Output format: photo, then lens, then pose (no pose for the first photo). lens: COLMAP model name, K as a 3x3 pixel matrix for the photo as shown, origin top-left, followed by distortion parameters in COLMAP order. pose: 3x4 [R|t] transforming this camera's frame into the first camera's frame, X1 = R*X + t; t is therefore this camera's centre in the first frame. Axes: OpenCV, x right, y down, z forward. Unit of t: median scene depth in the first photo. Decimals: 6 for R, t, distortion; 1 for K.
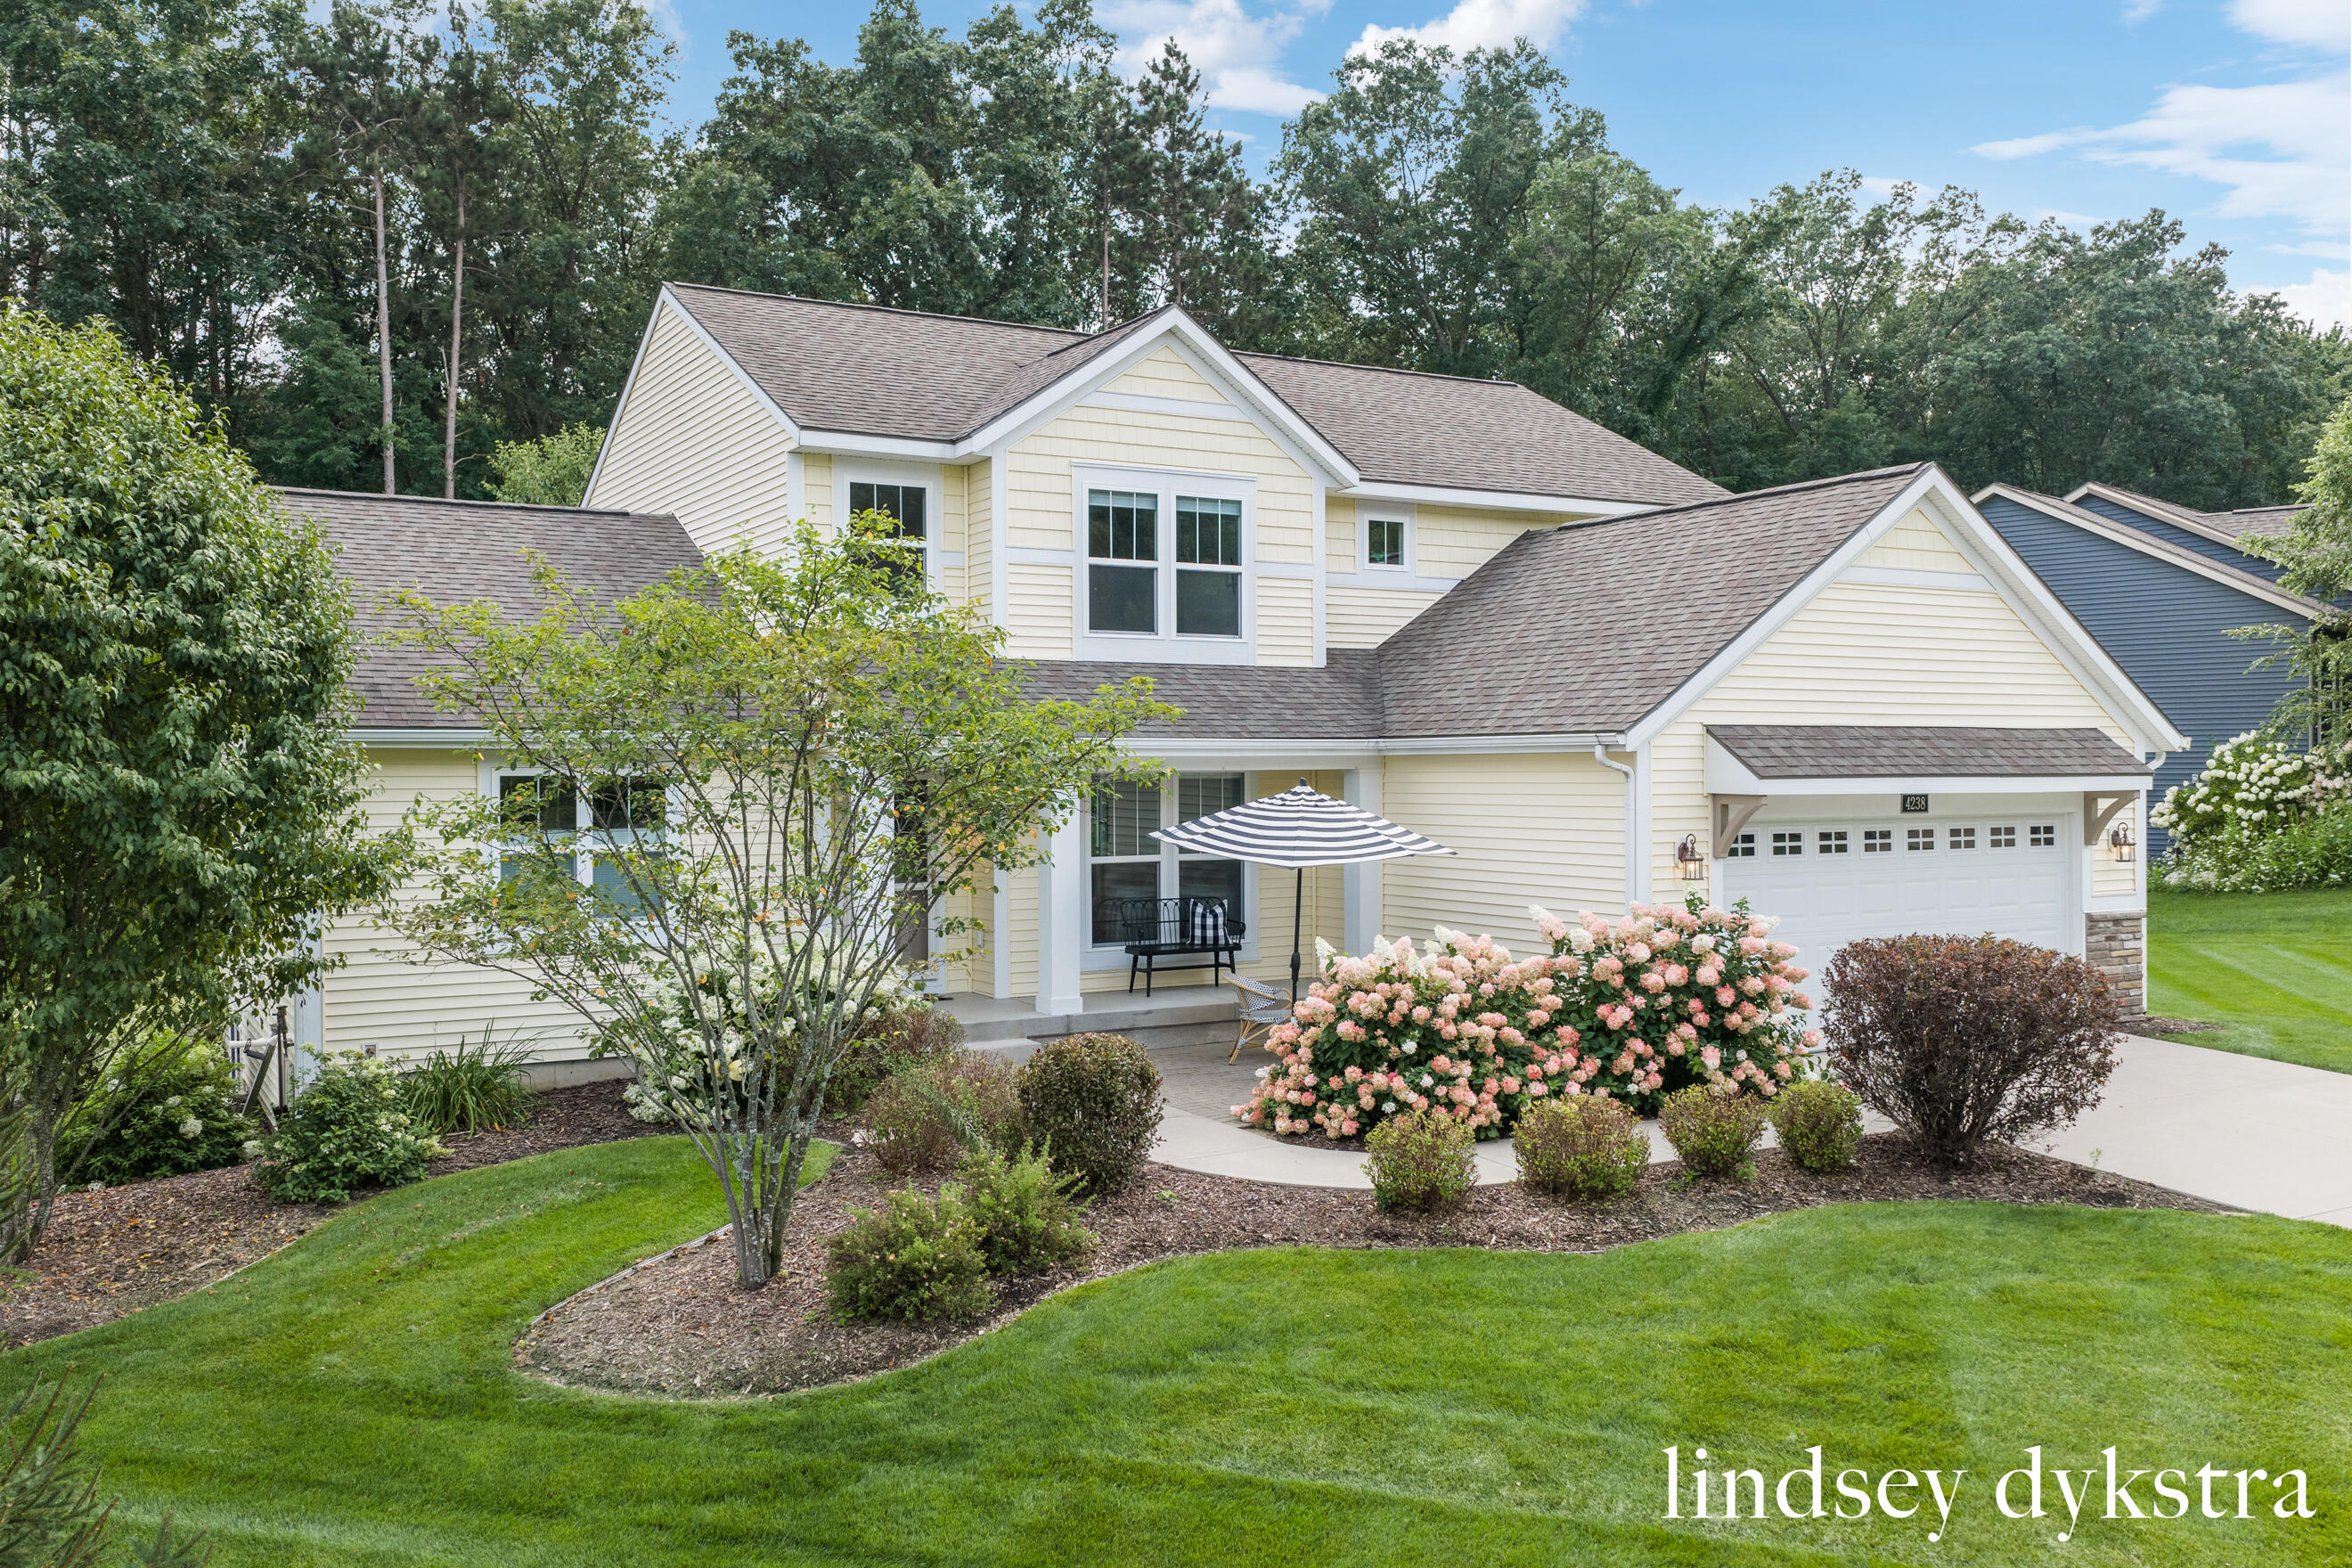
lens RADIAL K [[1961.1, 0, 1171.7], [0, 1961.1, 772.9], [0, 0, 1]] dist [0.009436, -0.008556]
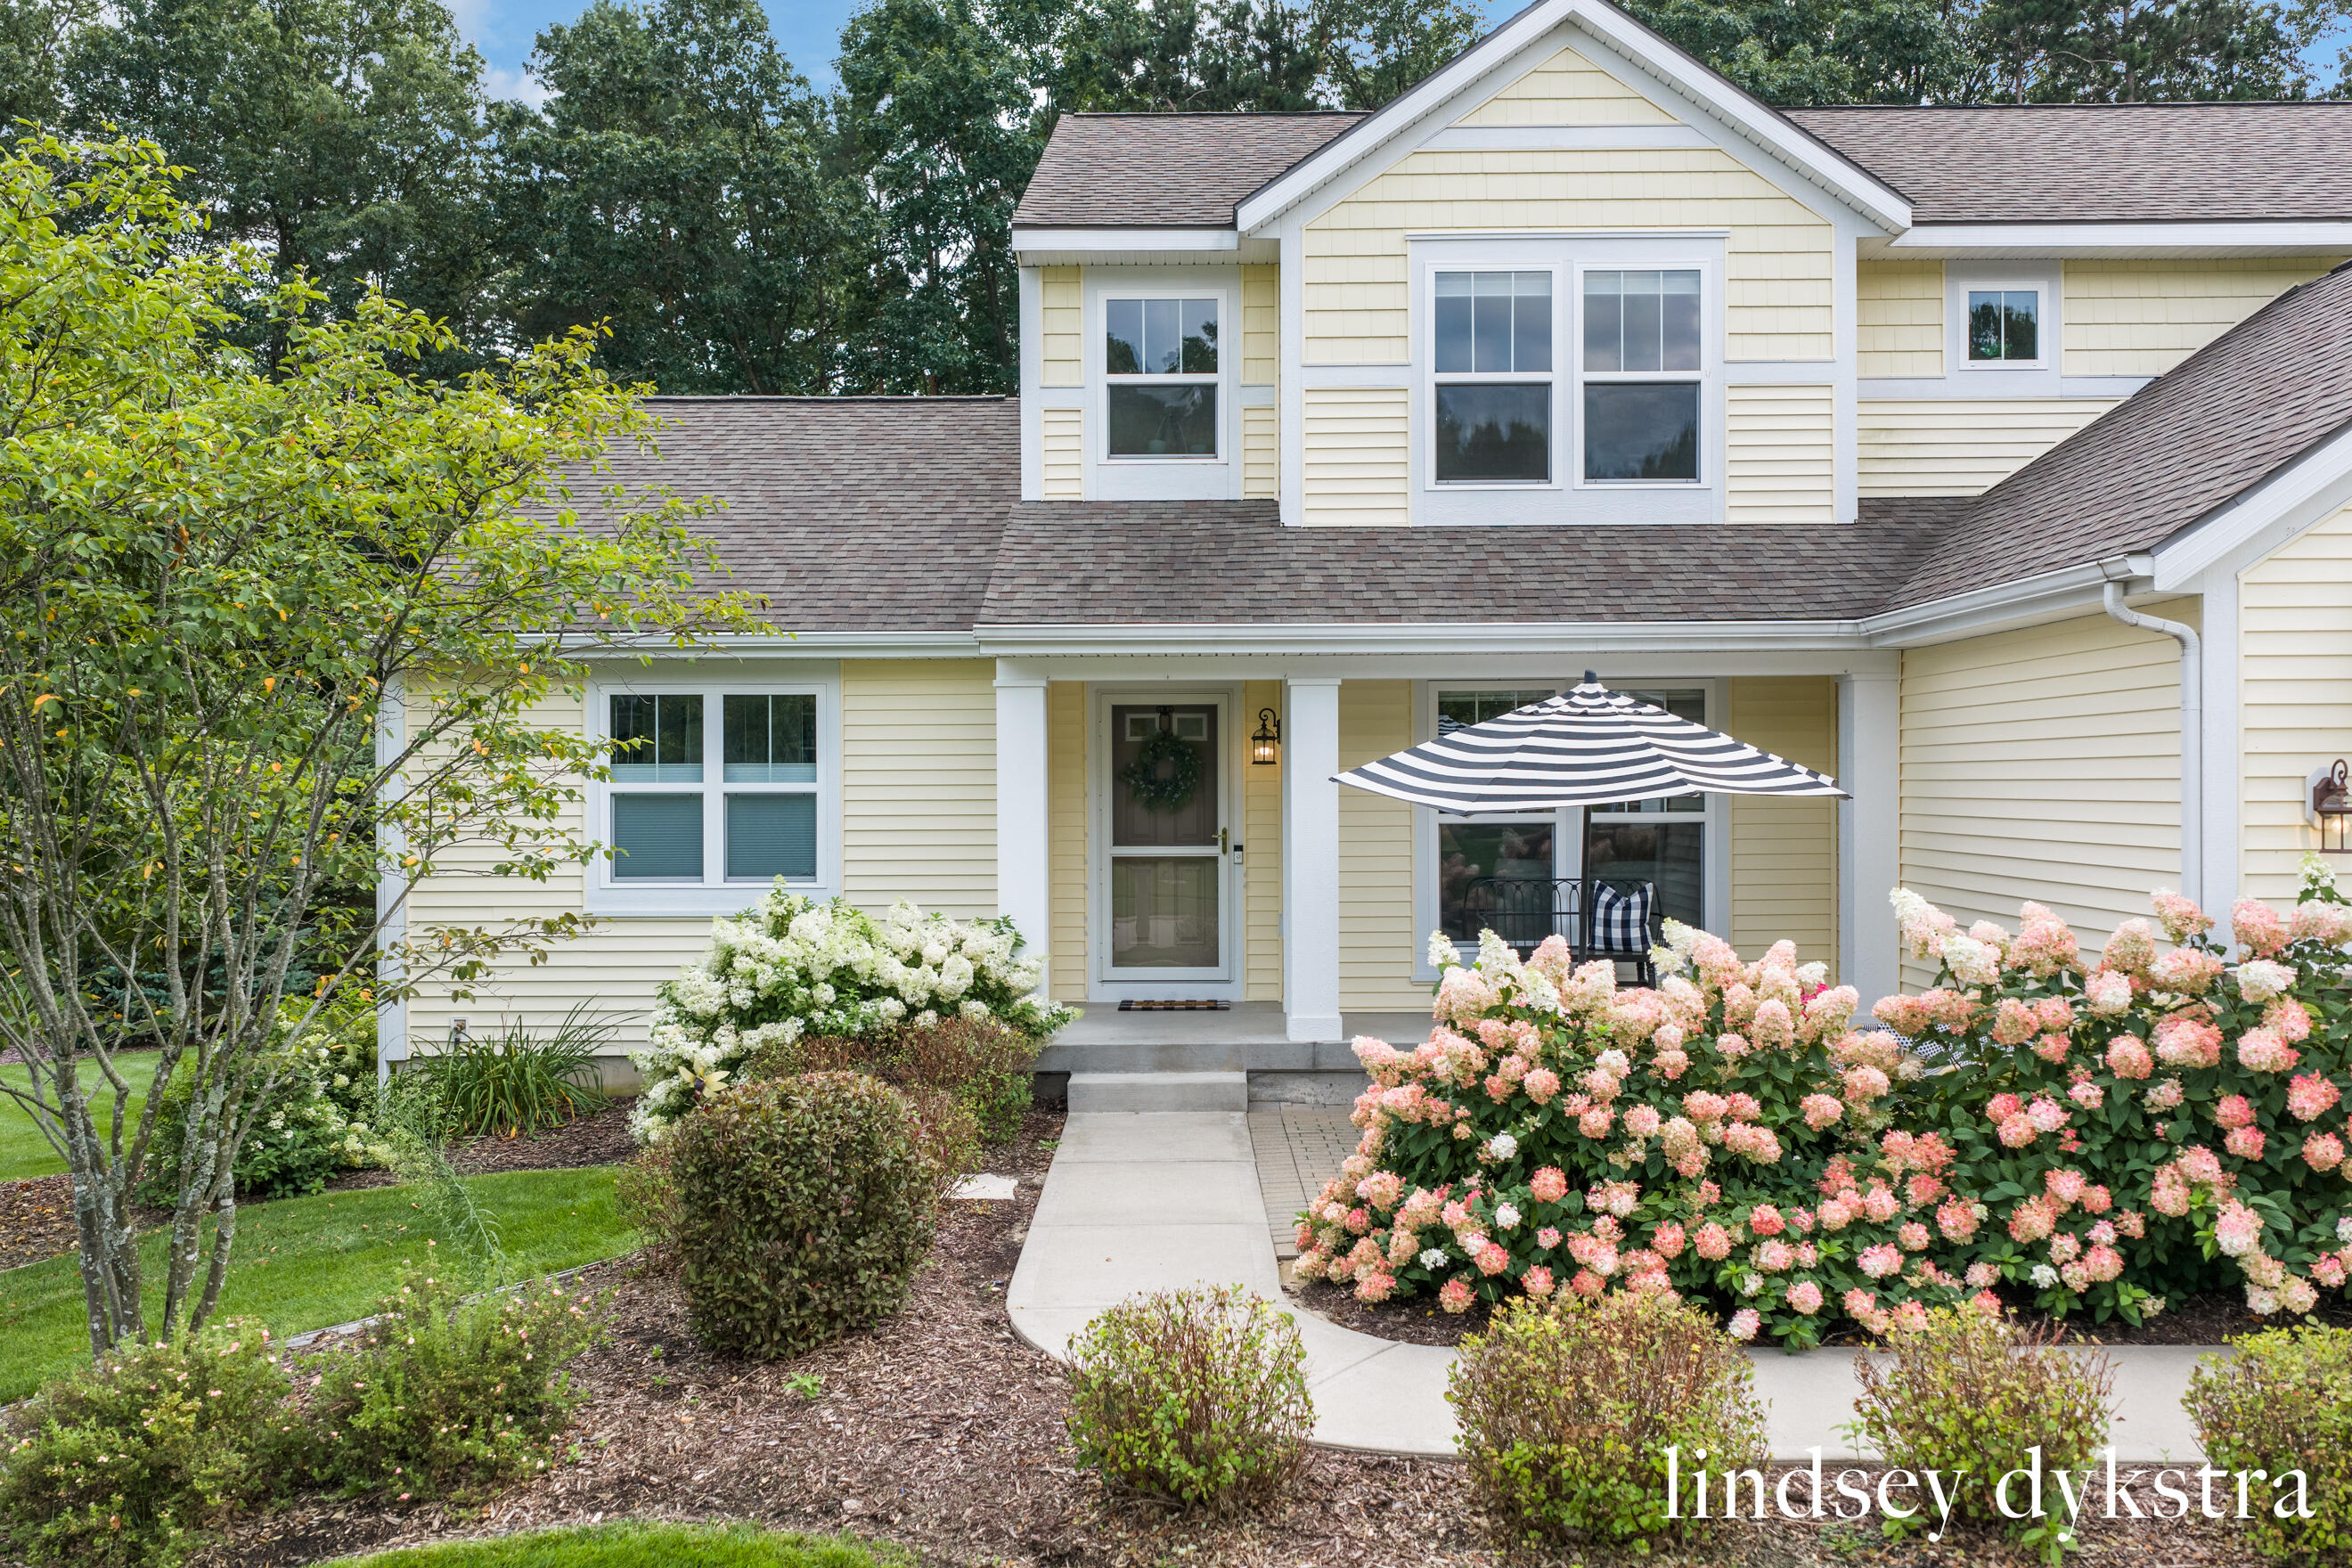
lens RADIAL K [[1961.1, 0, 1171.7], [0, 1961.1, 772.9], [0, 0, 1]] dist [0.009436, -0.008556]
pose [[0.860378, -0.001600, -0.509654, 0.220756], [-0.000077, 0.999995, -0.003269, 0.030254], [0.509656, 0.002852, 0.860373, 0.359229]]
